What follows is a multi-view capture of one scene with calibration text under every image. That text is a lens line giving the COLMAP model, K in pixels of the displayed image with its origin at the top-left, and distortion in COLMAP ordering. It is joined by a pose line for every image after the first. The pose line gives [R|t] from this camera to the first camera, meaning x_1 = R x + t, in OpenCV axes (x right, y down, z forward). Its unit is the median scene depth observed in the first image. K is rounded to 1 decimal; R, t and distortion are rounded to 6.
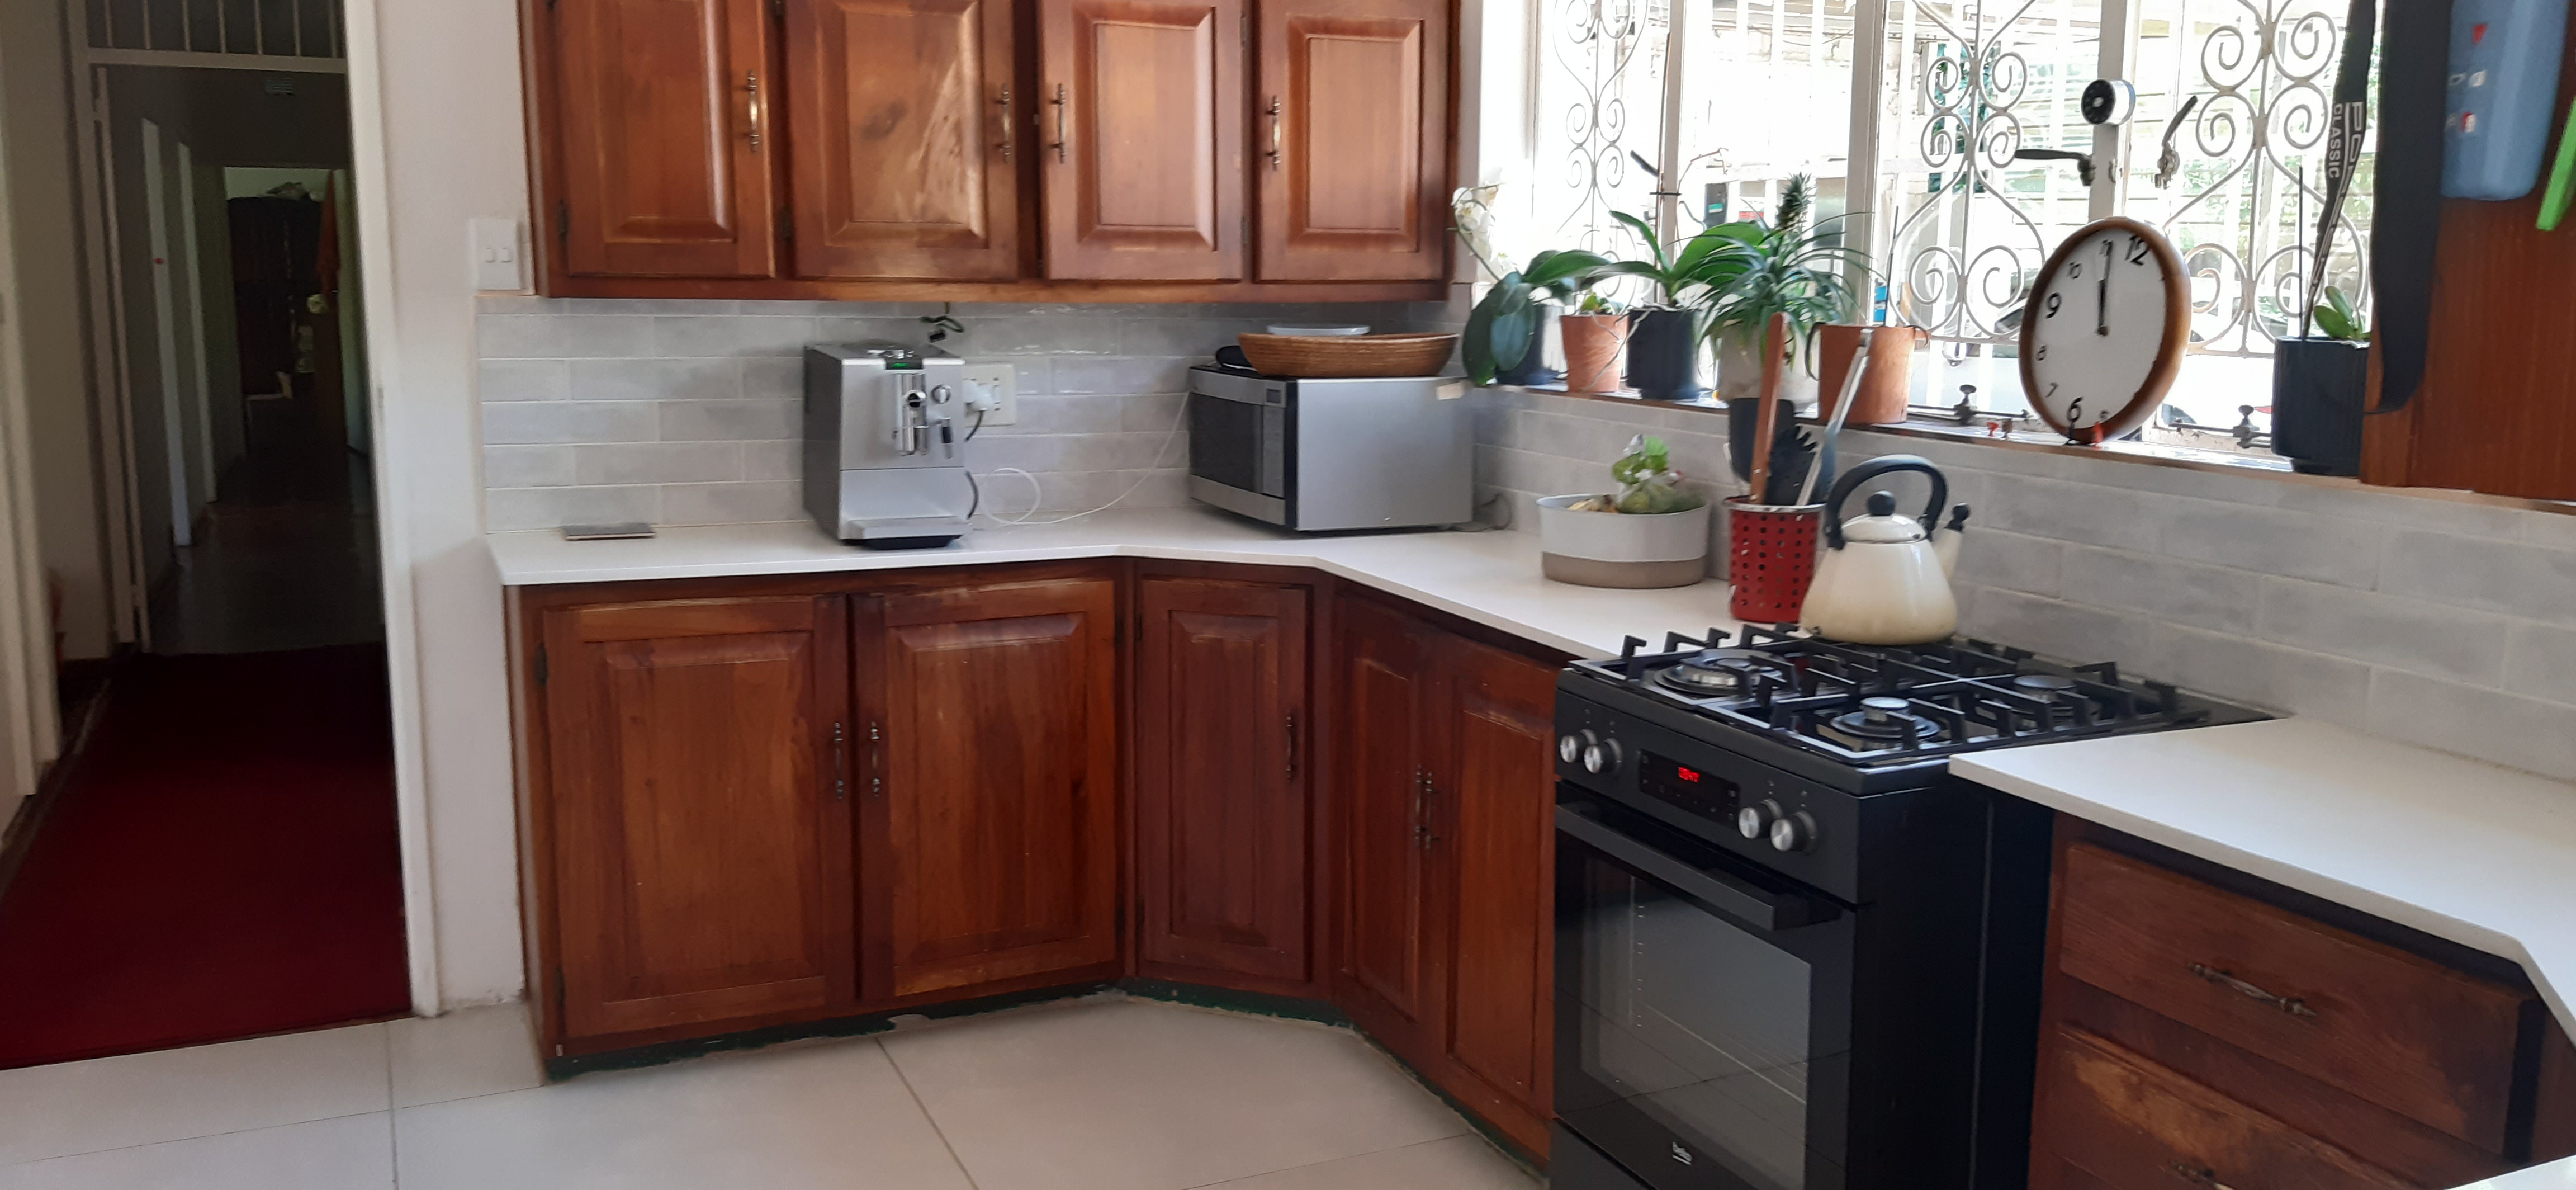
lens RADIAL K [[2023.6, 0, 1316.8], [0, 2023.6, 610.0], [0, 0, 1]] dist [0.126137, -0.247233]
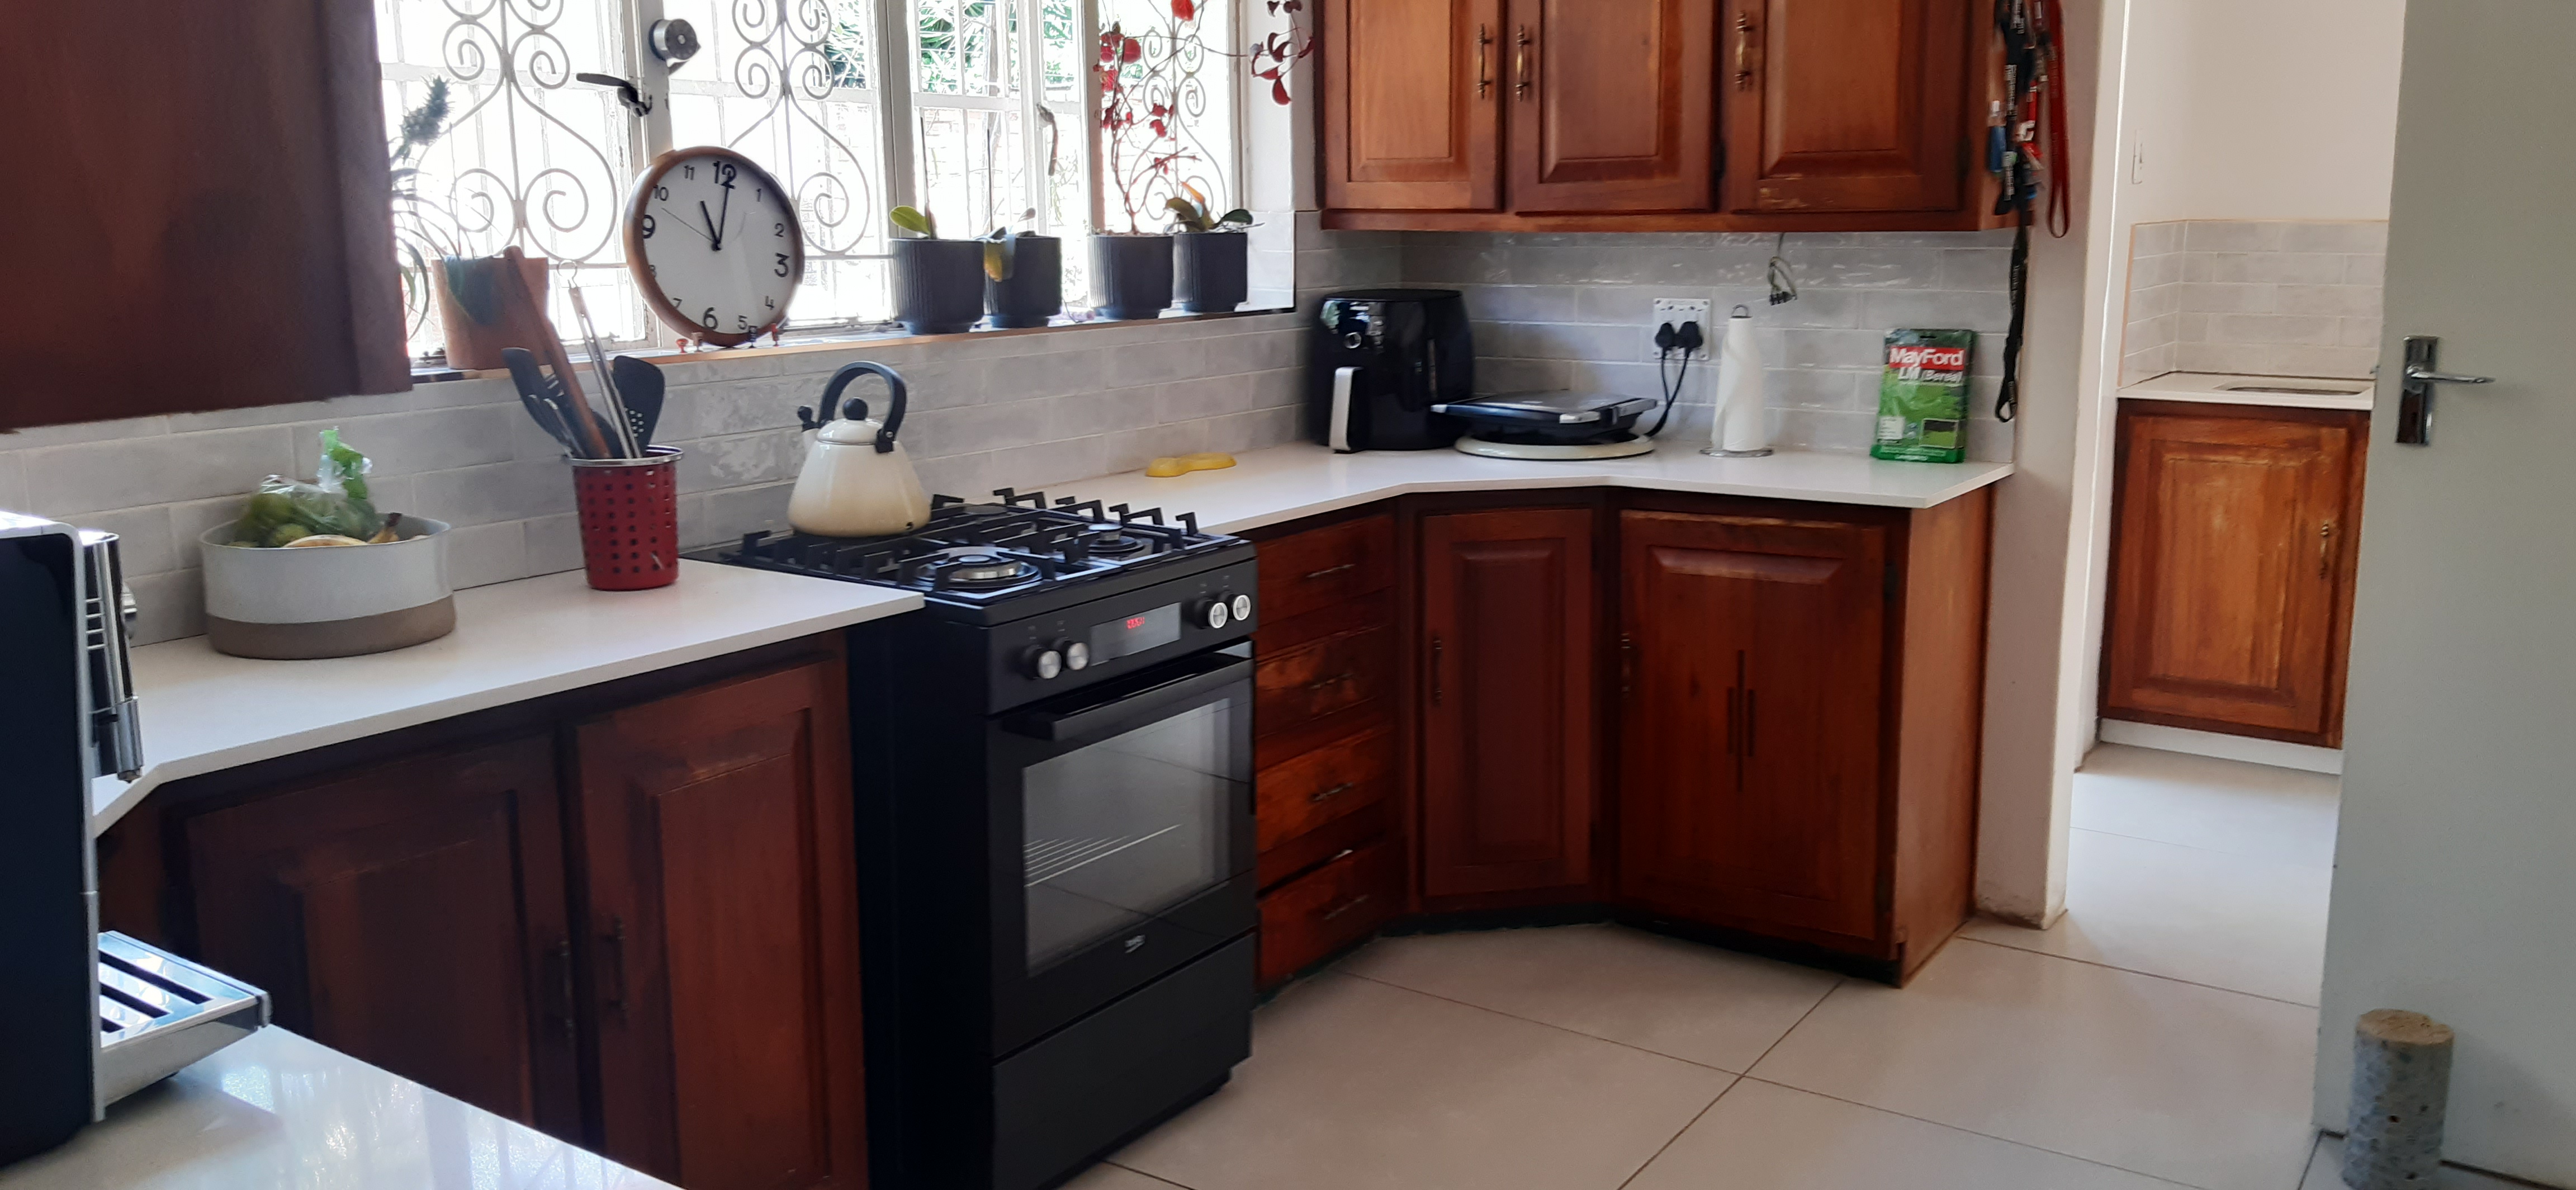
lens RADIAL K [[2023.6, 0, 1316.8], [0, 2023.6, 610.0], [0, 0, 1]] dist [0.126137, -0.247233]
pose [[-0.526548, -0.174295, 0.832087, -0.755957], [0.140590, 0.947430, 0.287422, -0.221079], [-0.838440, 0.268325, -0.474363, 1.294192]]
